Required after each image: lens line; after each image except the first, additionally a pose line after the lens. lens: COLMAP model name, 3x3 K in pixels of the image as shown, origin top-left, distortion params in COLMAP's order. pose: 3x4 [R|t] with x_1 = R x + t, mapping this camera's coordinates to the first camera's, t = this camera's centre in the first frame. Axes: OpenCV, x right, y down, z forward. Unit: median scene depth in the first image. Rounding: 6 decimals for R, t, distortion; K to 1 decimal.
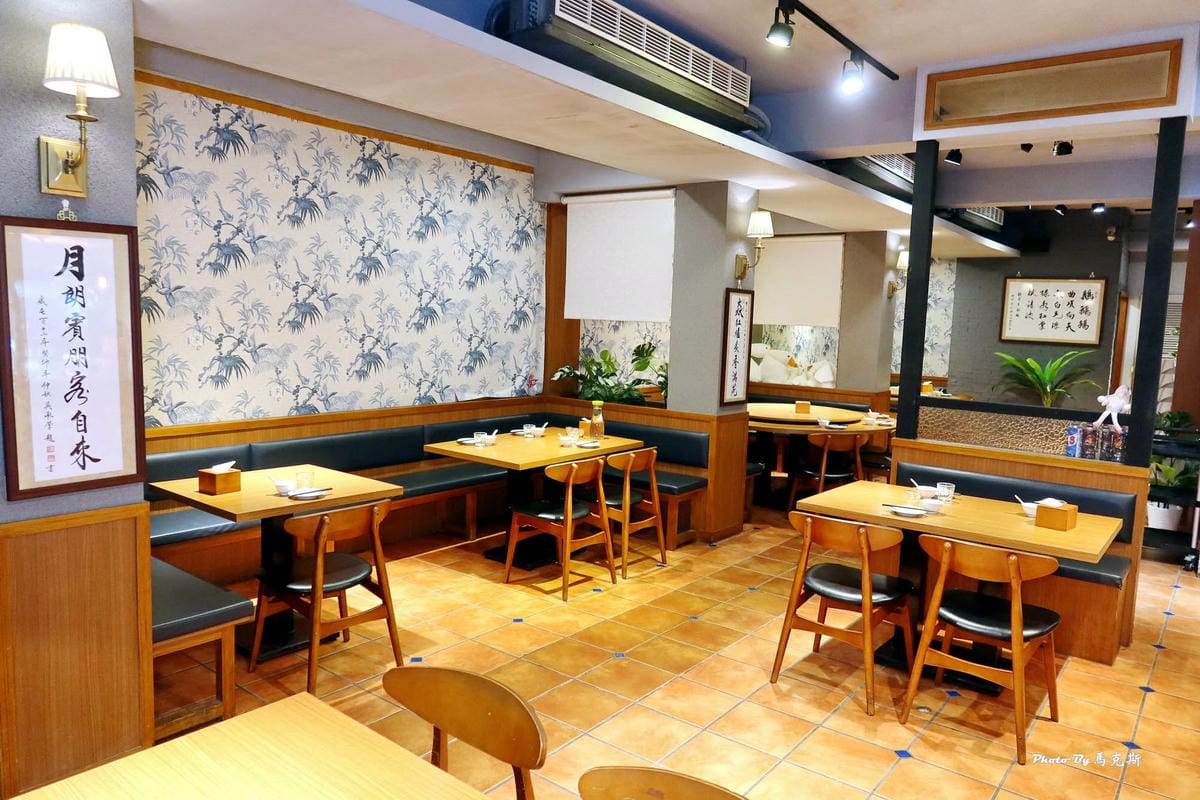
lens RADIAL K [[825.2, 0, 600.0], [0, 825.2, 400.0], [0, 0, 1]] dist [-0.022647, 0.001921]
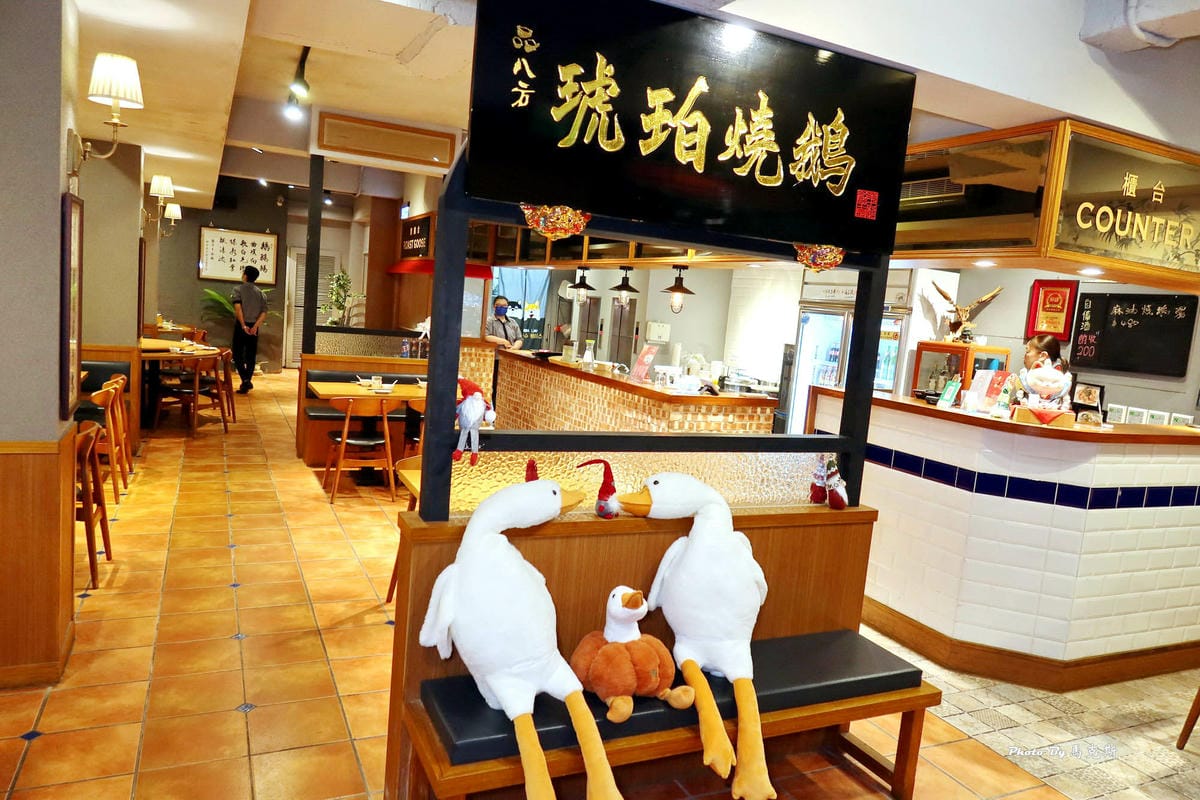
lens RADIAL K [[825.2, 0, 600.0], [0, 825.2, 400.0], [0, 0, 1]] dist [-0.022647, 0.001921]
pose [[0.449586, -0.103097, 0.887268, -0.046190], [0.024800, 0.994375, 0.102976, -0.000706], [-0.892893, -0.024292, 0.449613, -0.009409]]
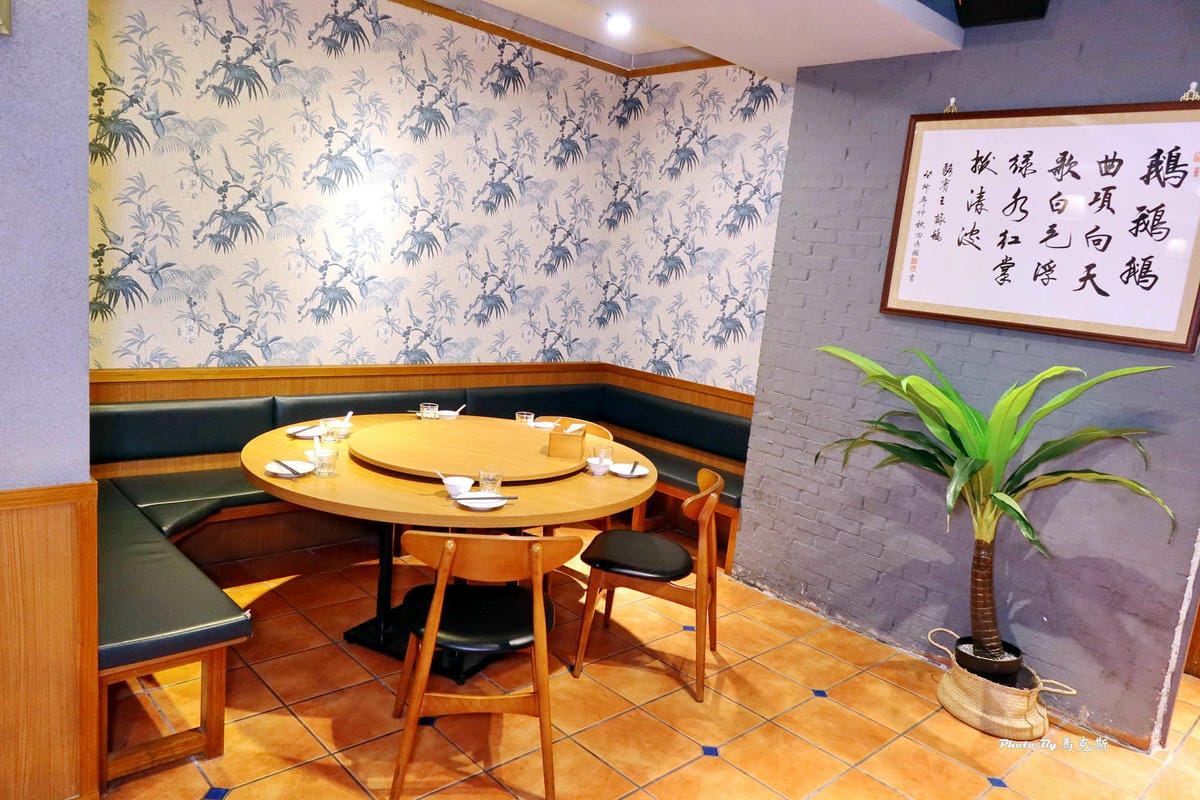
lens RADIAL K [[870.0, 0, 743.1], [0, 870.0, 399.9], [0, 0, 1]] dist [0.130037, -0.001615]
pose [[0.995081, 0.065824, -0.074034, 0.063500], [-0.062423, 0.996926, 0.047353, -0.007024], [0.076924, -0.042499, 0.996131, 0.089125]]
